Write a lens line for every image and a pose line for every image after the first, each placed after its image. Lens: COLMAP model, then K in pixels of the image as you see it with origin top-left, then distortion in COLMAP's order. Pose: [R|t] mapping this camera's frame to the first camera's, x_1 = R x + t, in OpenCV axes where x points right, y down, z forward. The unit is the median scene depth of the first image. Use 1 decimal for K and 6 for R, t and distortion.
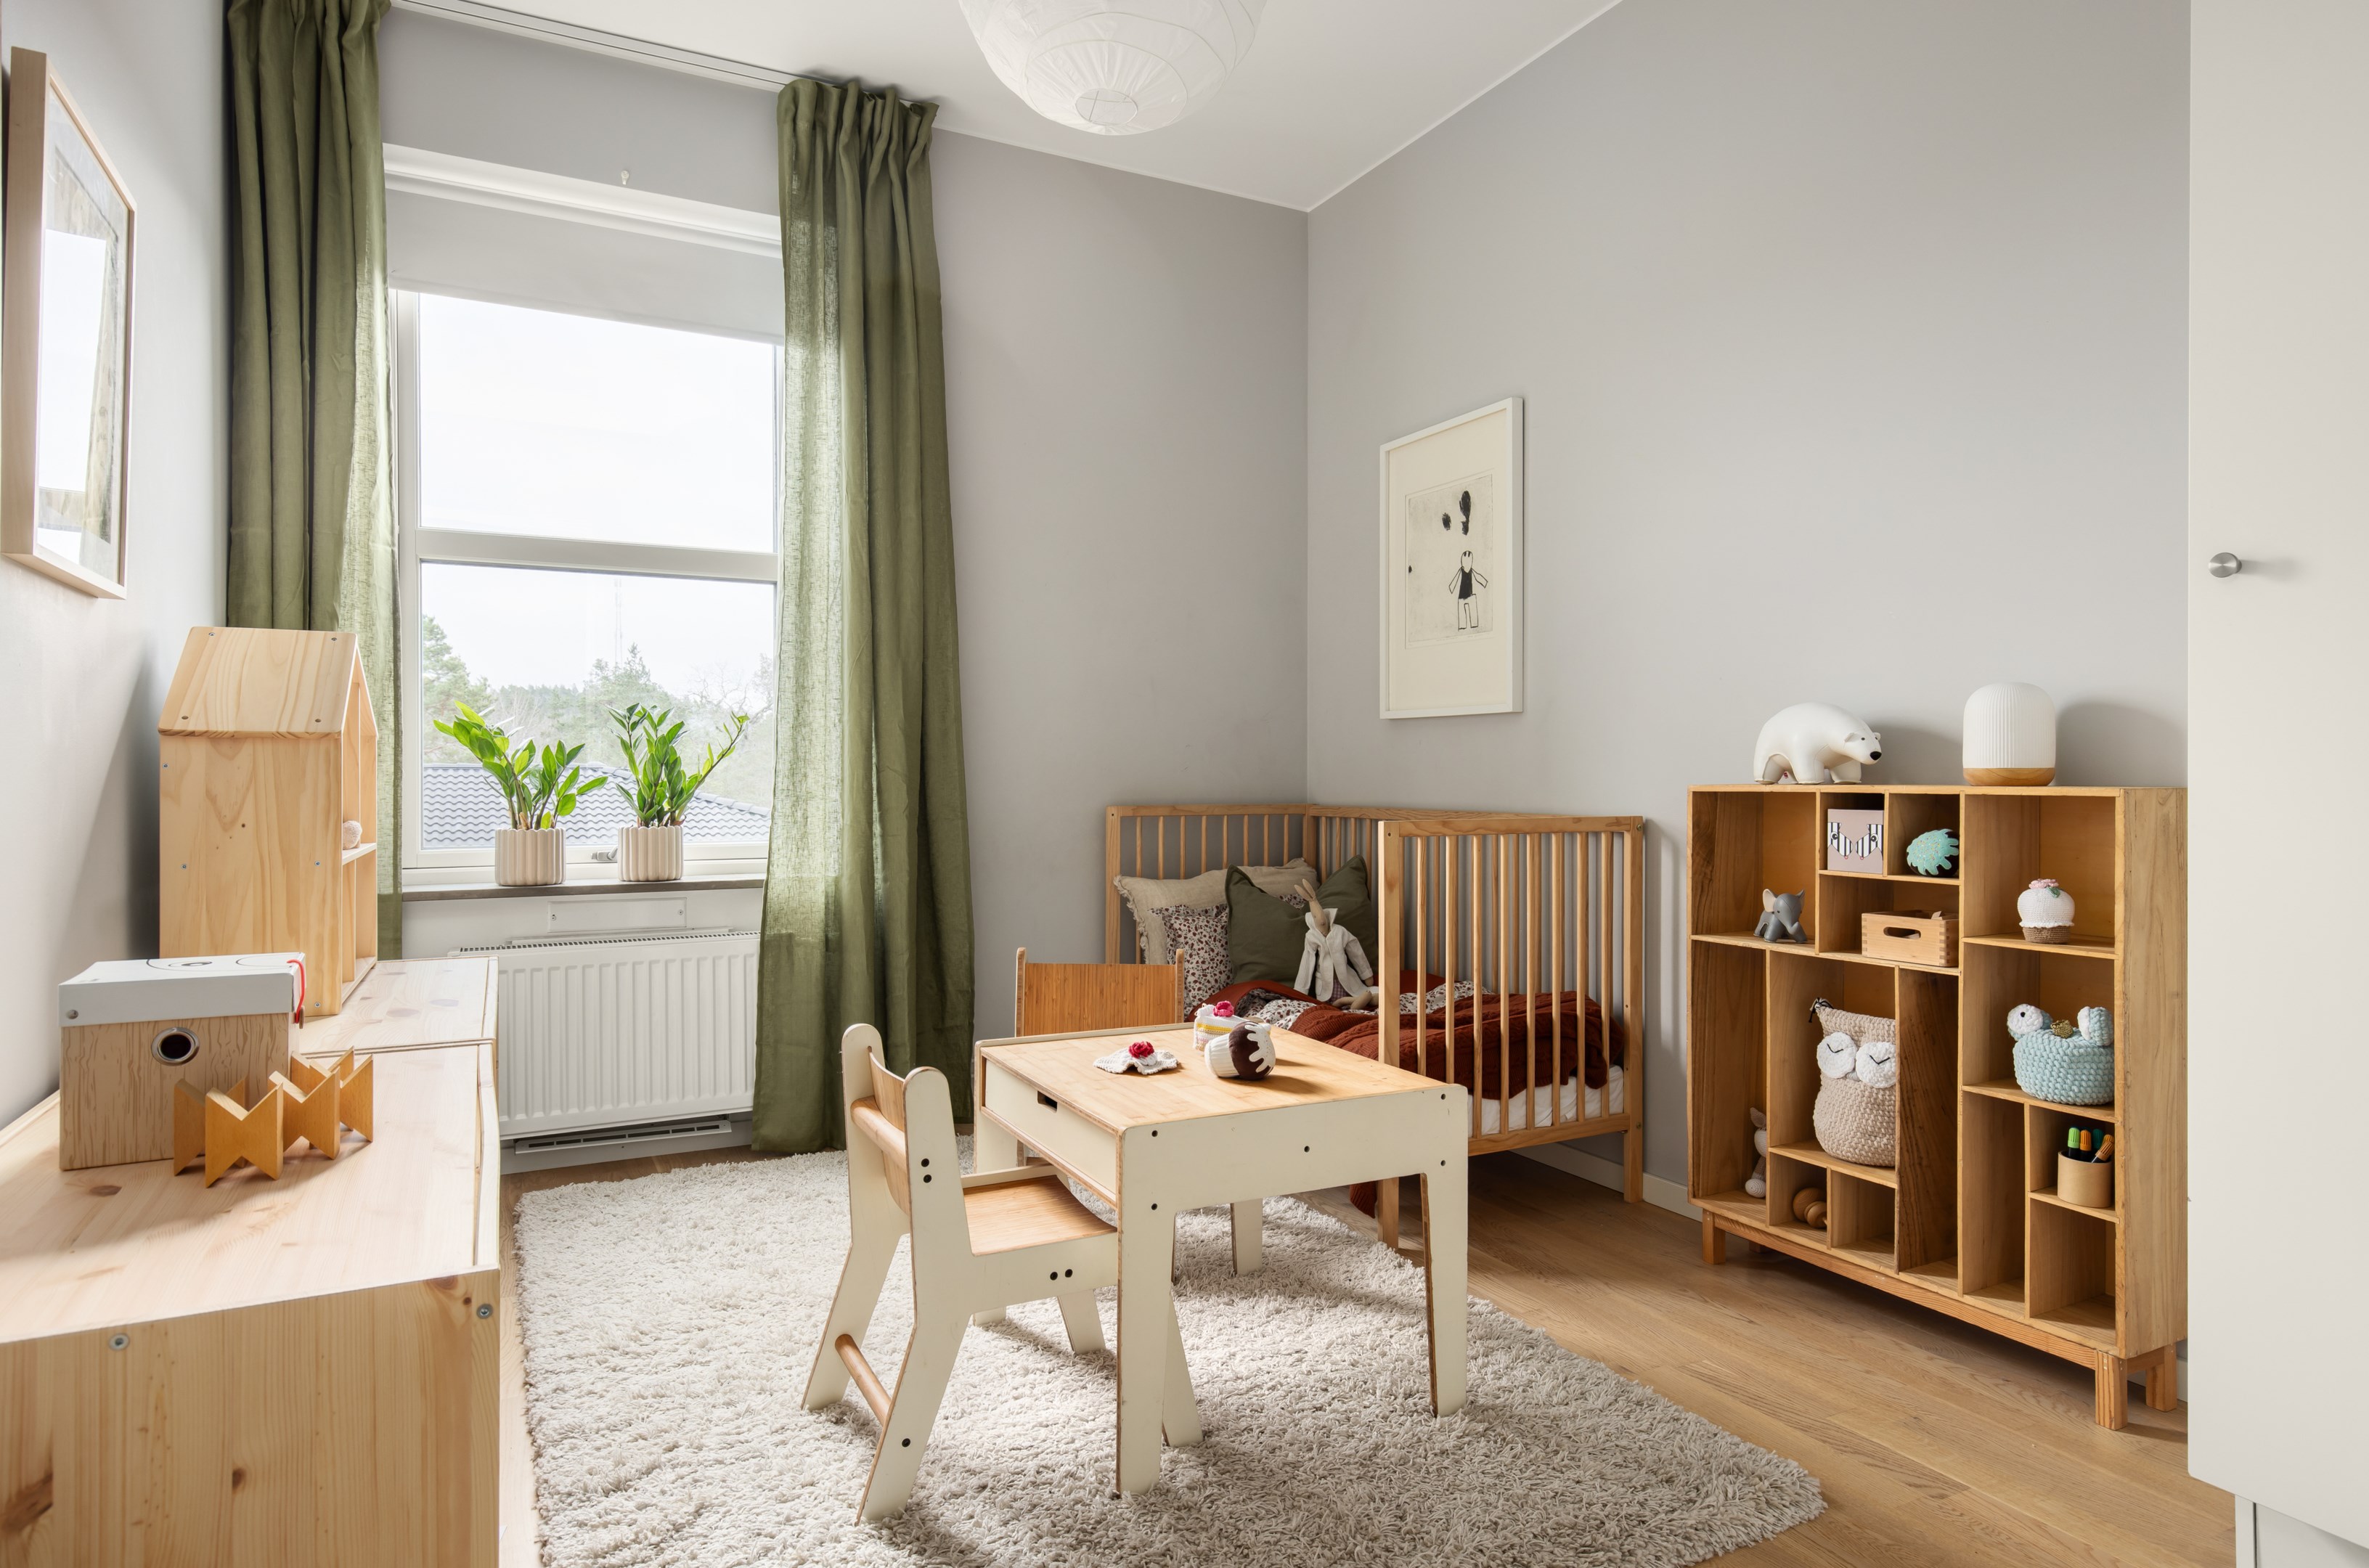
lens RADIAL K [[1360.2, 0, 1177.7], [0, 1360.2, 788.4], [0, 0, 1]] dist [-0.001201, -0.000026]
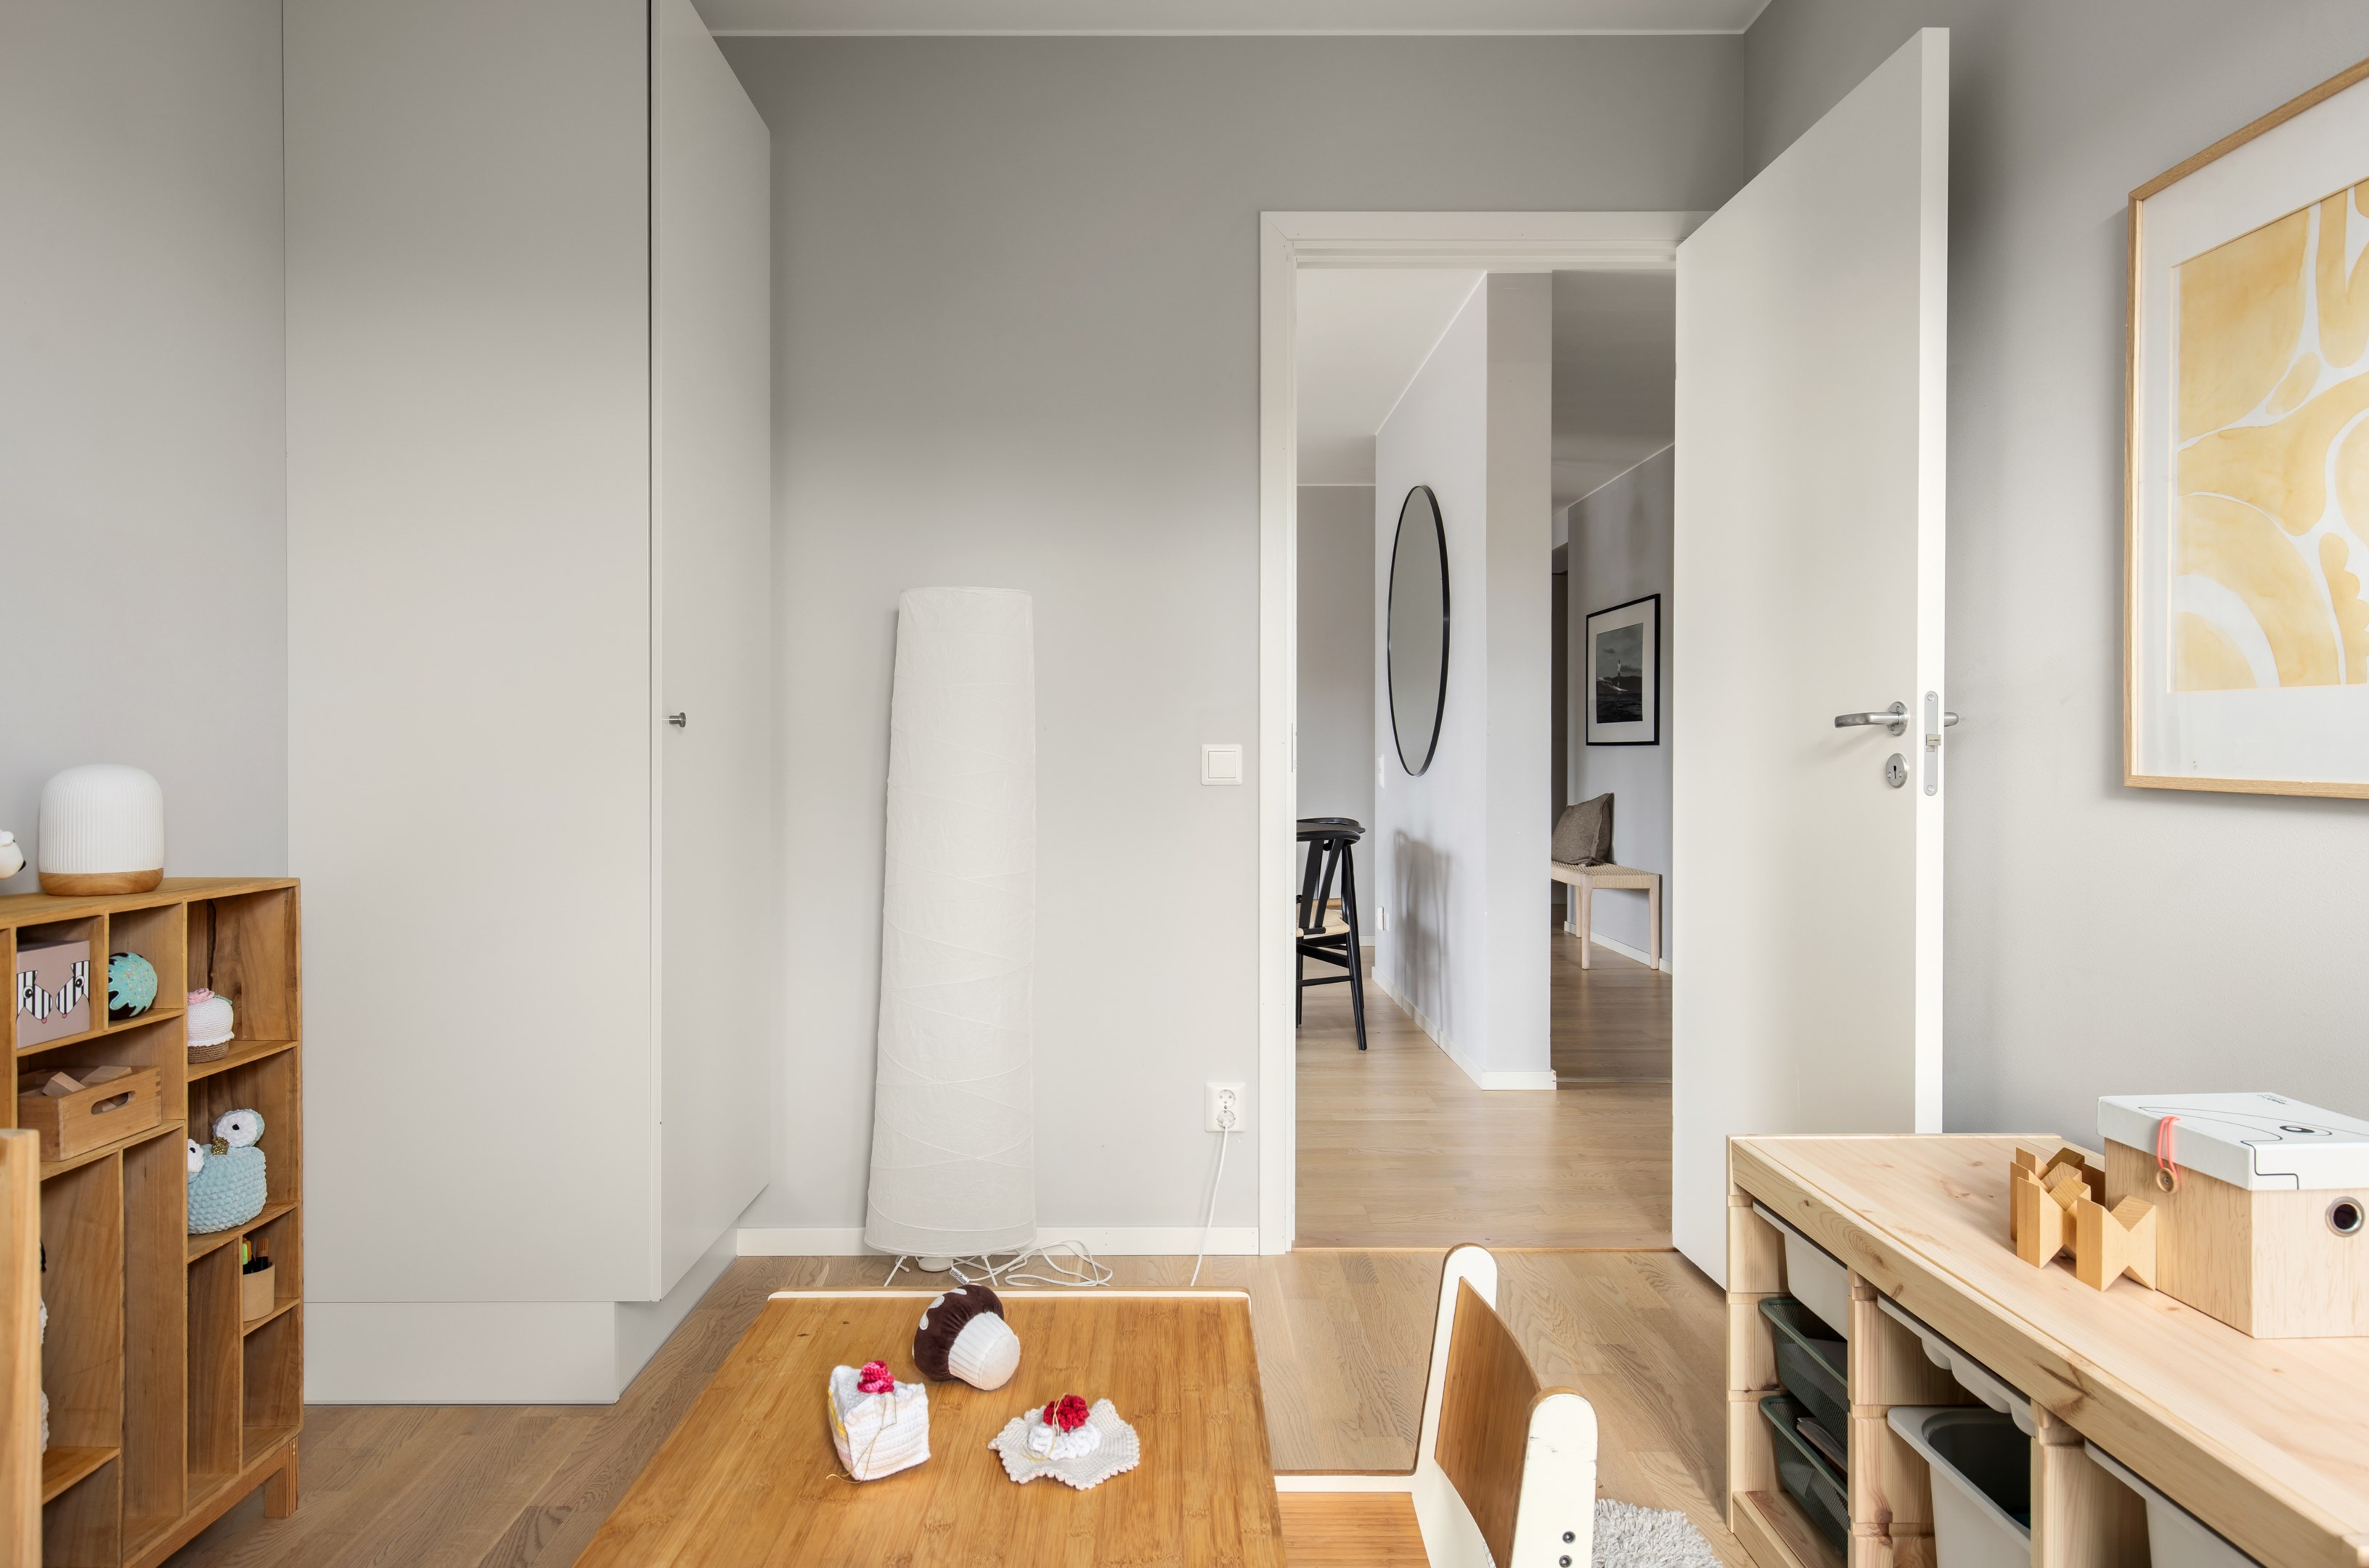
lens RADIAL K [[1360.2, 0, 1180.0], [0, 1360.2, 771.0], [0, 0, 1]] dist [-0.001201, -0.000026]
pose [[-0.895499, 0.001599, 0.445060, -0.475193], [0.007277, 0.999912, 0.011049, -0.117415], [-0.445004, 0.013133, -0.895432, 2.143257]]
